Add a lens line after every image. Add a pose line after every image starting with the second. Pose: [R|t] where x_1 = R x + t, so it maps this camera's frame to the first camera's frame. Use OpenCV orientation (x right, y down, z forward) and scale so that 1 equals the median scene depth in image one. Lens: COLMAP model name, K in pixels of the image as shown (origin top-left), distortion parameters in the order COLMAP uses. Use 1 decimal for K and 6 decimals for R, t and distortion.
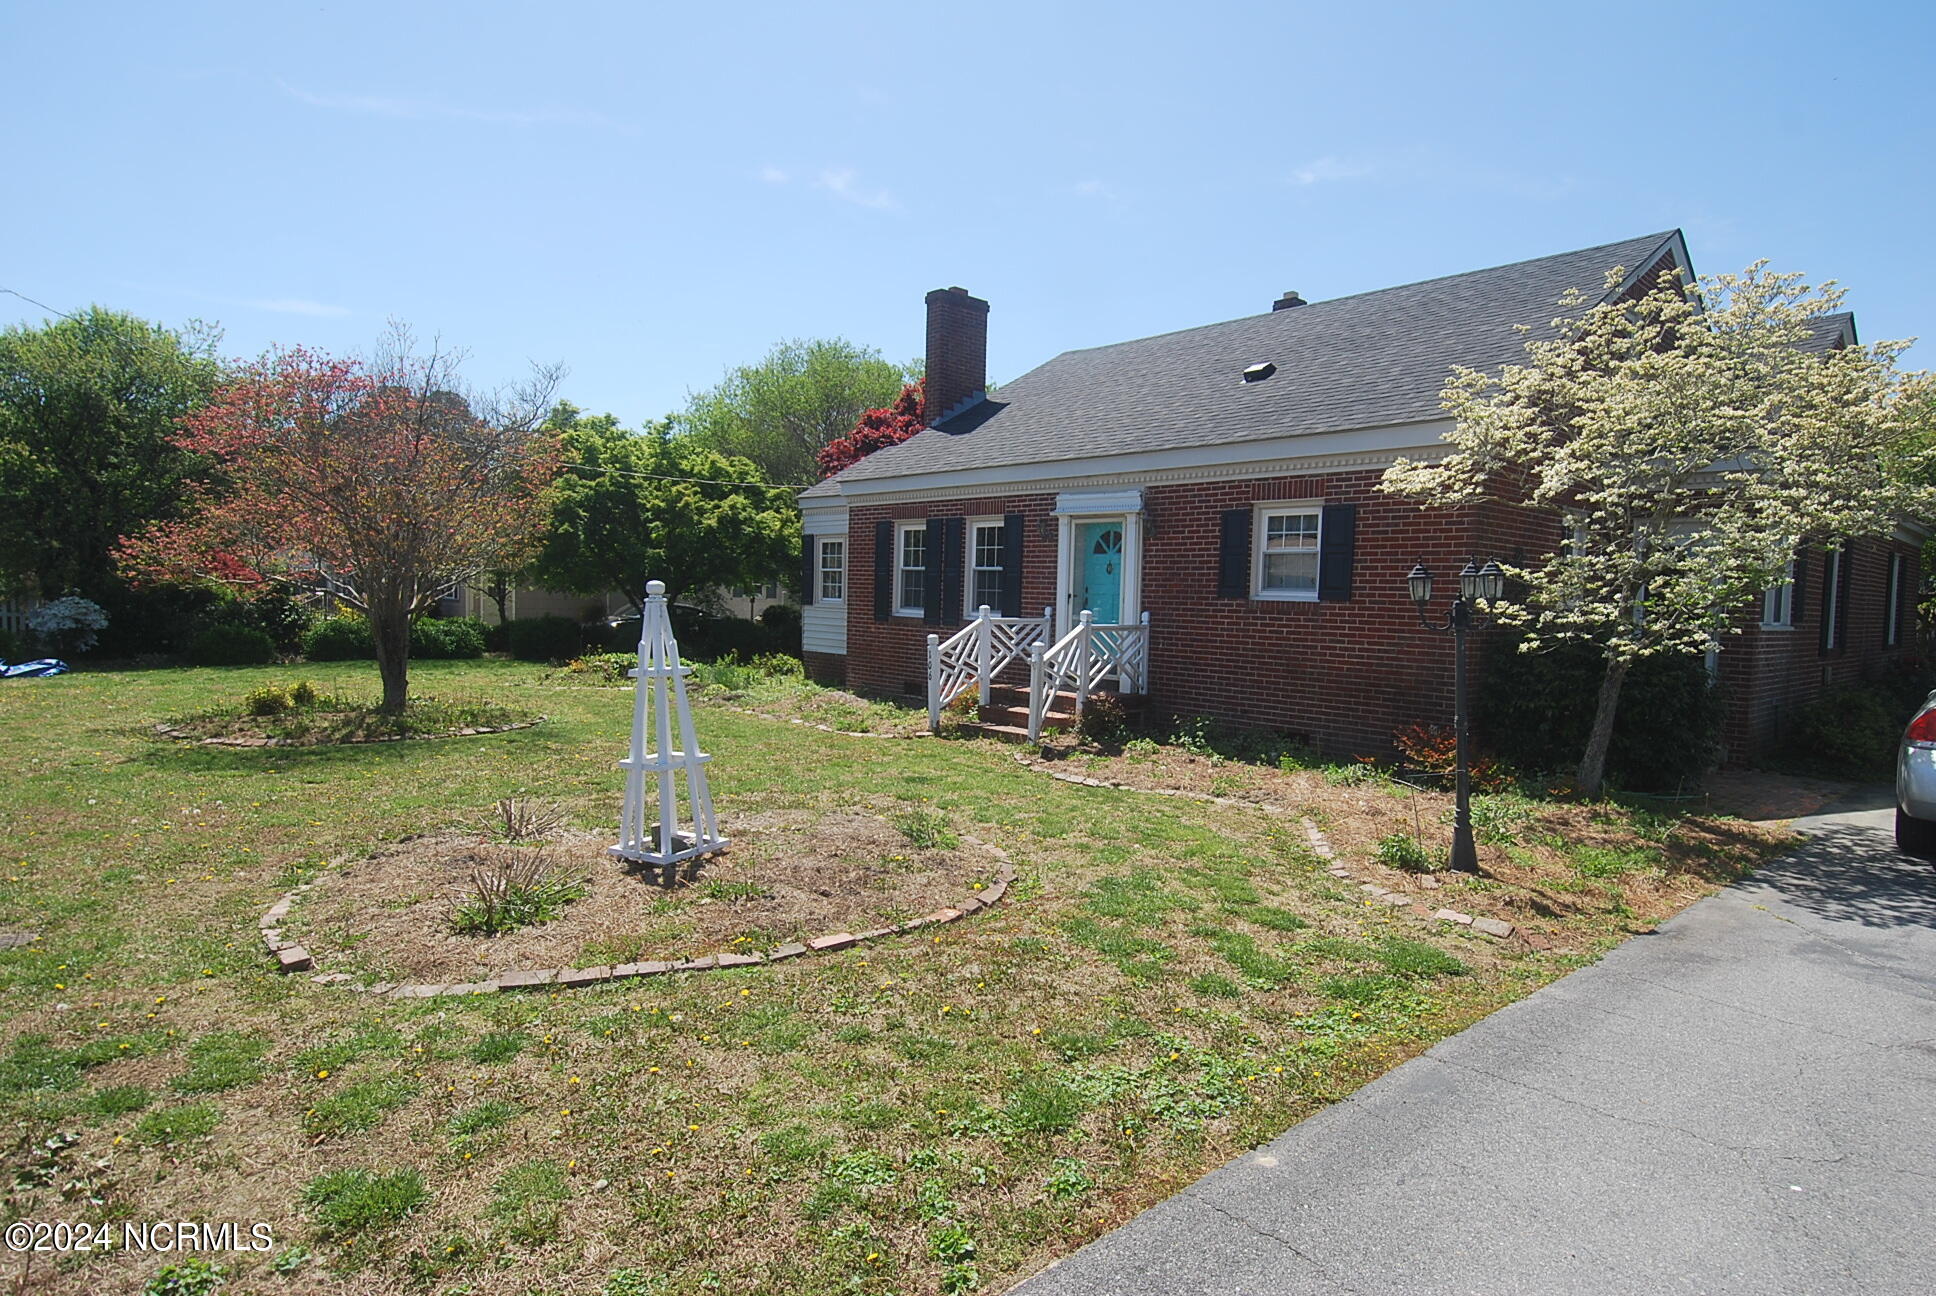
lens RADIAL K [[1010.9, 0, 1048.9], [0, 1010.9, 661.1], [0, 0, 1]] dist [0.041625, -0.050313]
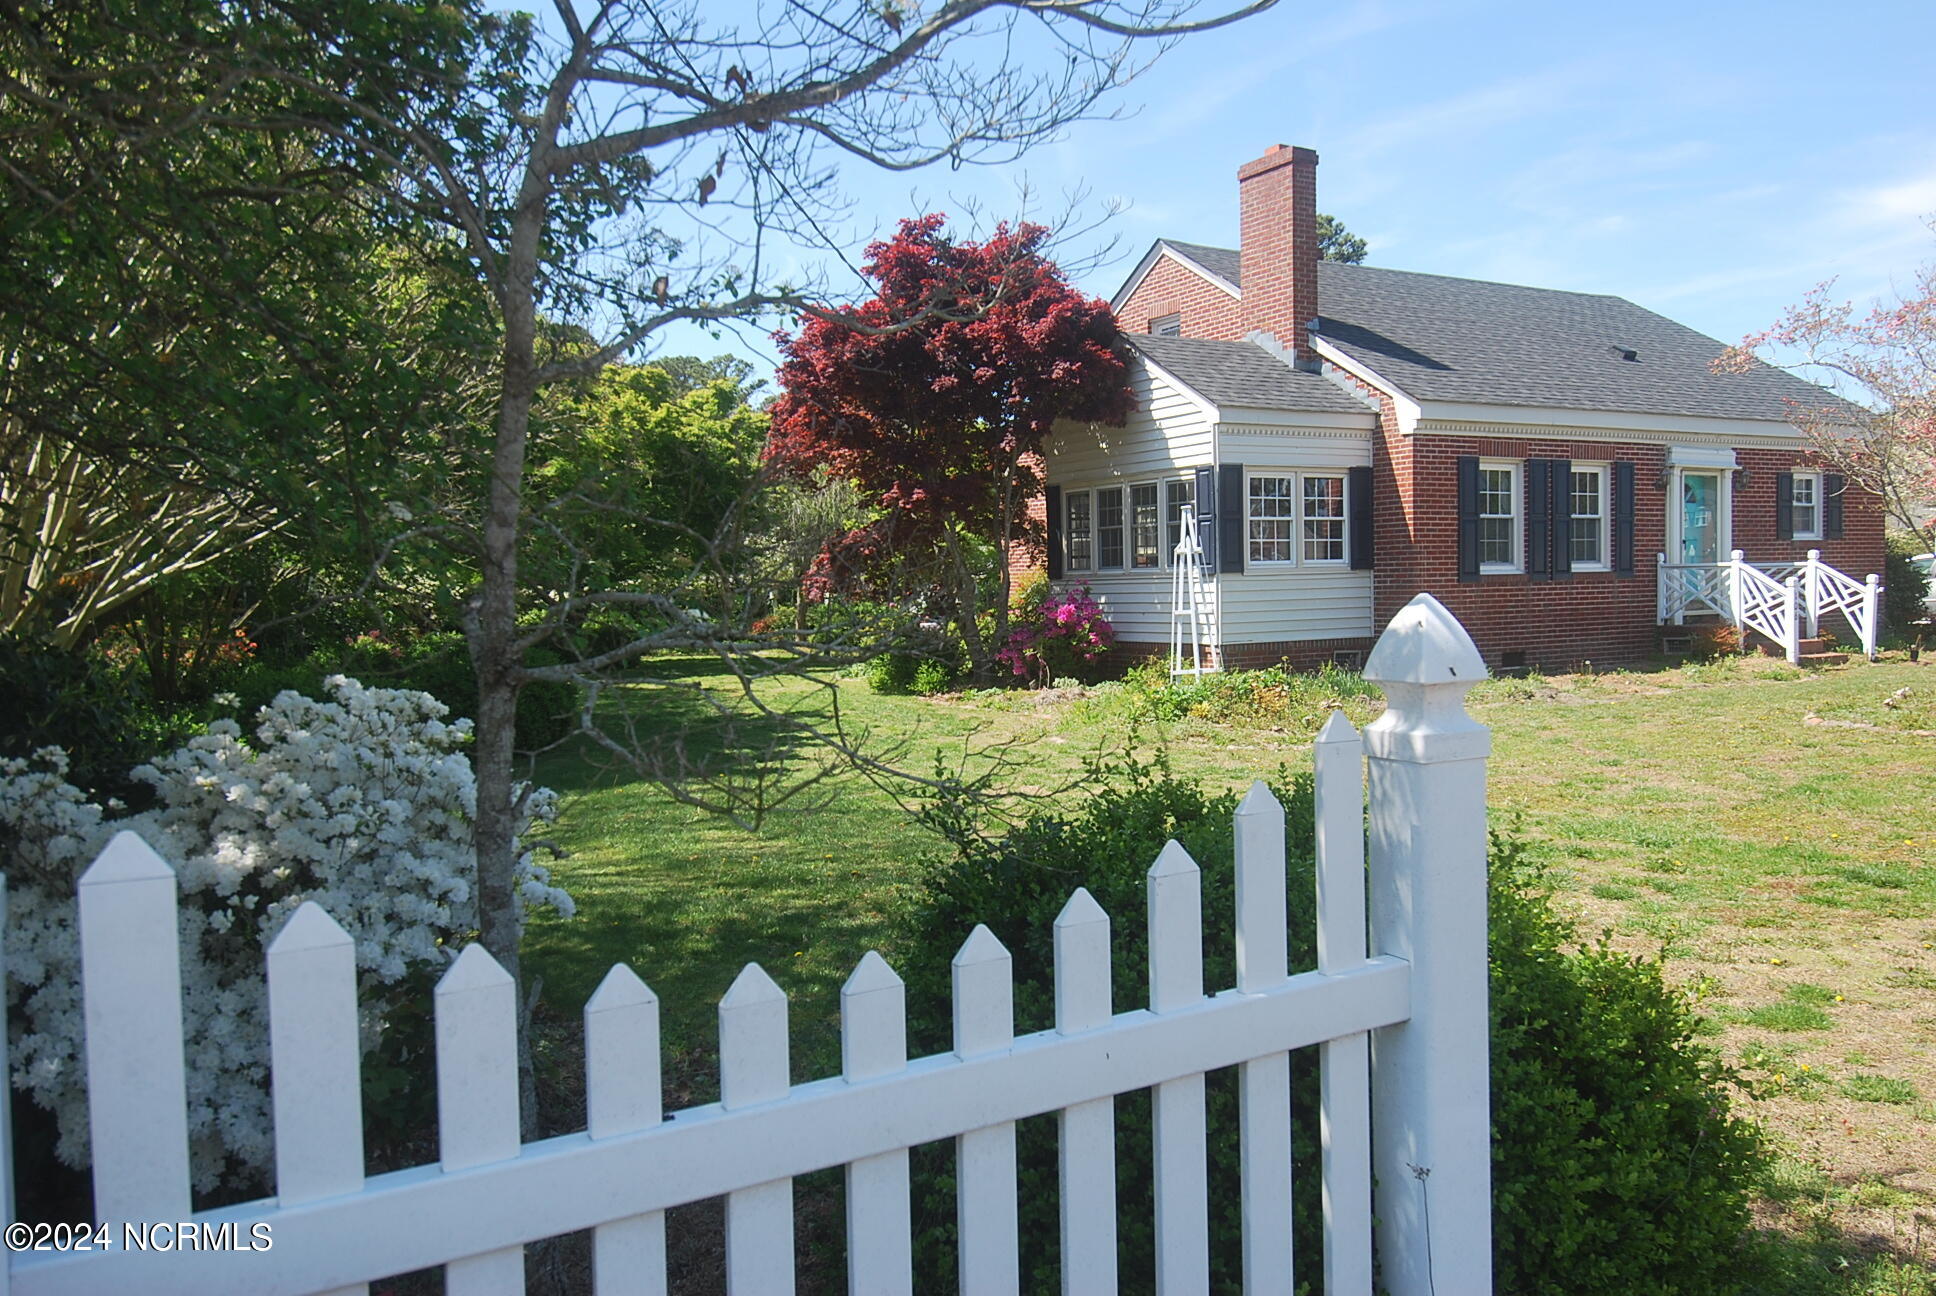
lens RADIAL K [[1465.7, 0, 1026.9], [0, 1465.7, 647.6], [0, 0, 1]] dist [0.066294, -0.075487]
pose [[0.233972, -0.072540, 0.969533, -1.960487], [0.094378, 0.994198, 0.051610, -0.115141], [-0.967652, 0.079428, 0.239460, 1.516195]]
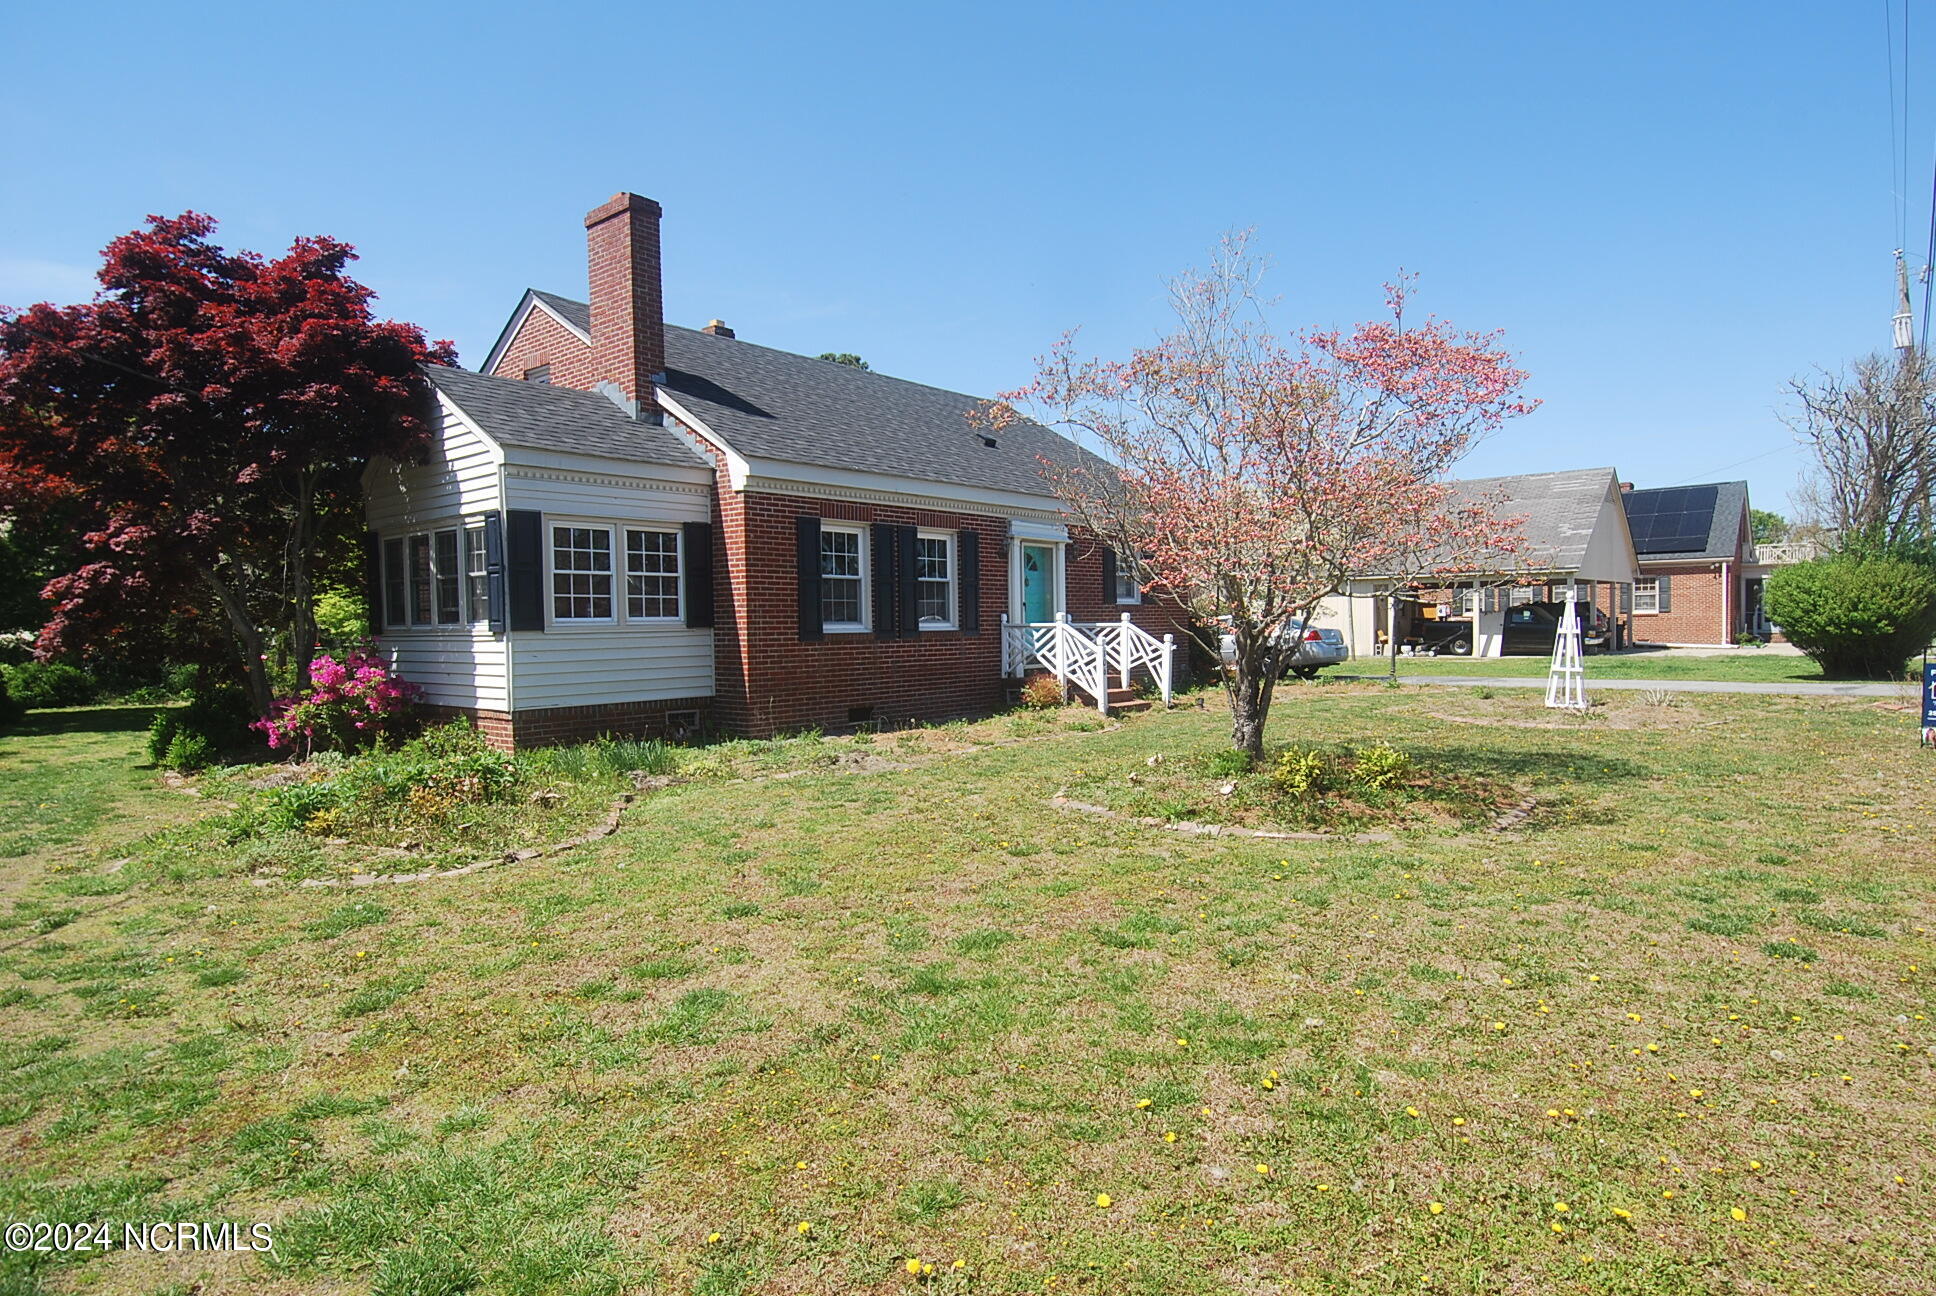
lens RADIAL K [[1046.0, 0, 1032.6], [0, 1046.0, 655.1], [0, 0, 1]] dist [0.050366, -0.055758]
pose [[-0.098746, -0.055173, 0.993582, -1.449665], [0.081016, 0.994702, 0.063287, -0.094741], [-0.991809, 0.086745, -0.093753, 1.289160]]
